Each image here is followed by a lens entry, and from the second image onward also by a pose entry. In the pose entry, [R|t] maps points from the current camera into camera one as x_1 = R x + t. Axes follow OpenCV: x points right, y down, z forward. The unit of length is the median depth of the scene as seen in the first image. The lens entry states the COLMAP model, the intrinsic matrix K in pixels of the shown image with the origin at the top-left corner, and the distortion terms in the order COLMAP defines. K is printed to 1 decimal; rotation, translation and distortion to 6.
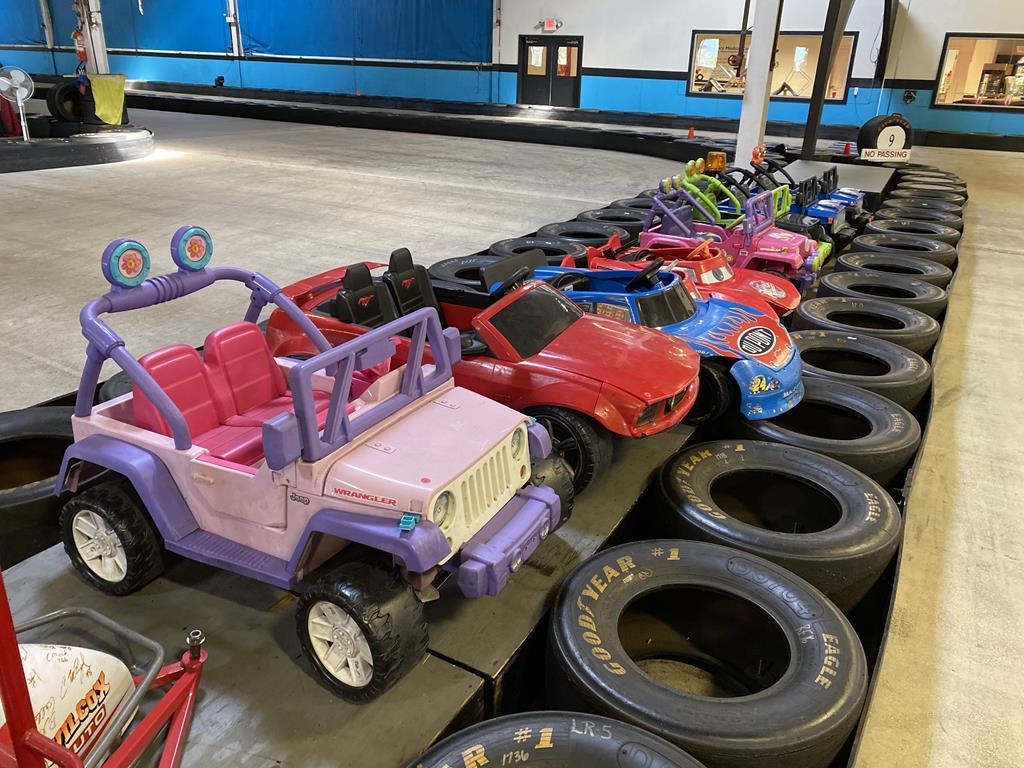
lens RADIAL K [[786.4, 0, 512.0], [0, 786.4, 384.0], [0, 0, 1]] dist [0.004775, -0.006451]
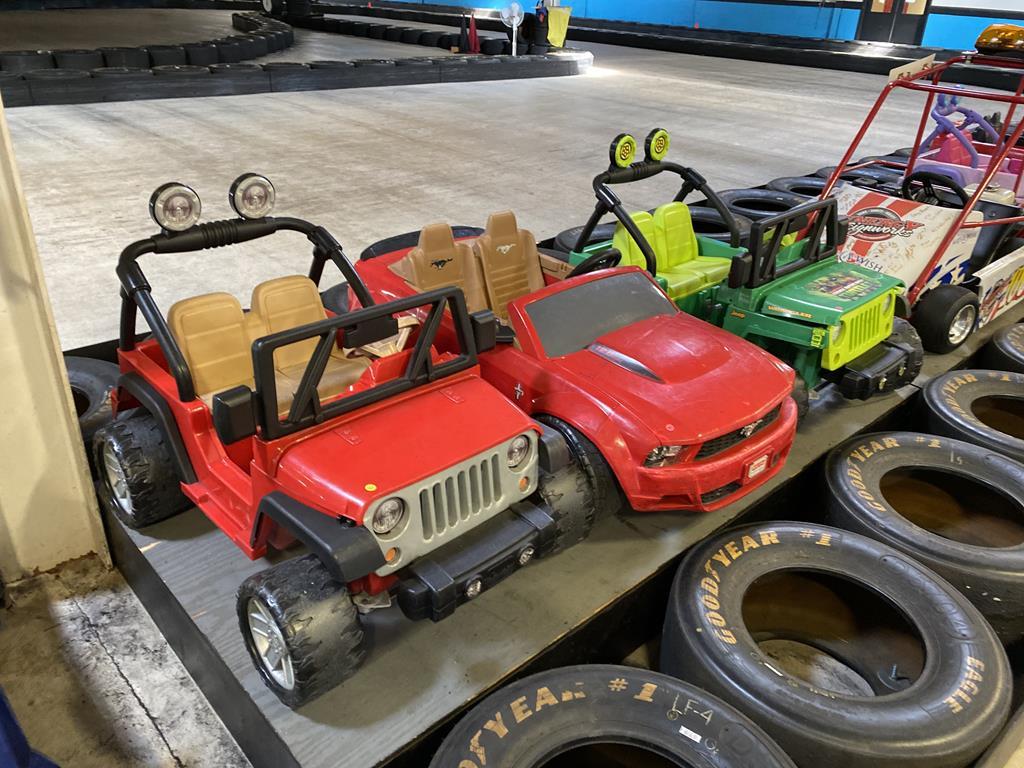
lens RADIAL K [[808.9, 0, 512.0], [0, 808.9, 384.0], [0, 0, 1]] dist [0.003267, -0.003784]
pose [[0.959993, 0.133025, -0.246409, -0.185972], [-0.117552, 0.990113, 0.076541, 0.123904], [0.254154, -0.044513, 0.966139, -0.322077]]
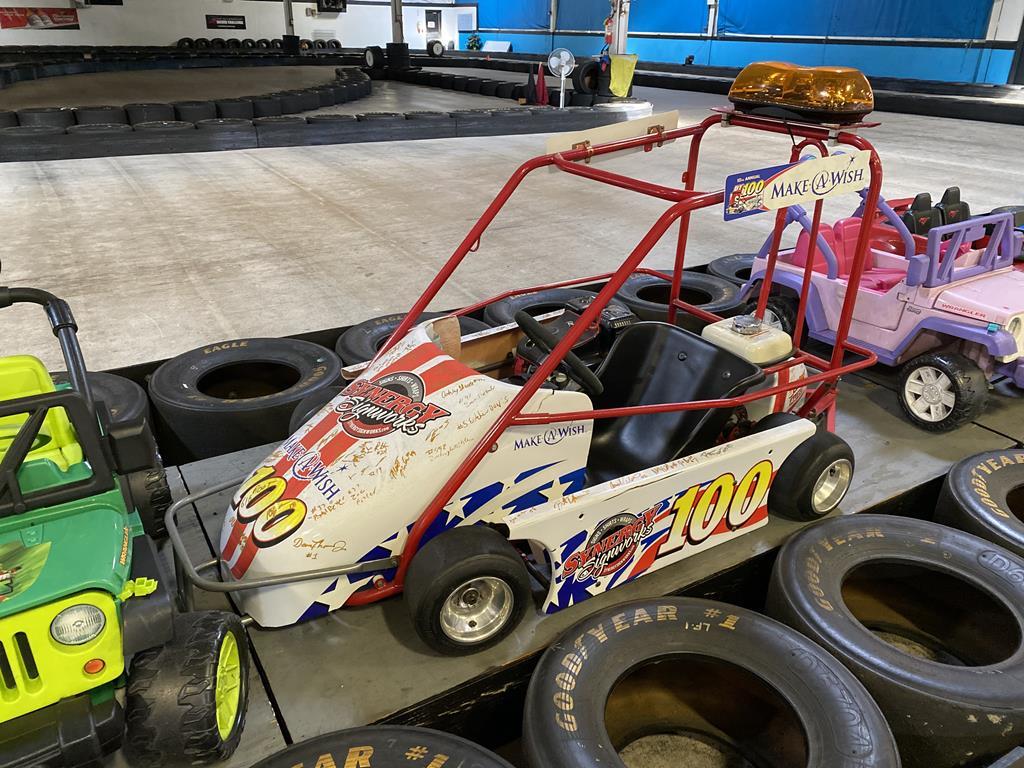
lens RADIAL K [[786.4, 0, 512.0], [0, 786.4, 384.0], [0, 0, 1]] dist [0.004775, -0.006451]
pose [[0.873695, 0.183021, -0.450733, -0.034780], [-0.172544, 0.982878, 0.064644, 0.050513], [0.454847, 0.021292, 0.890315, -0.130326]]
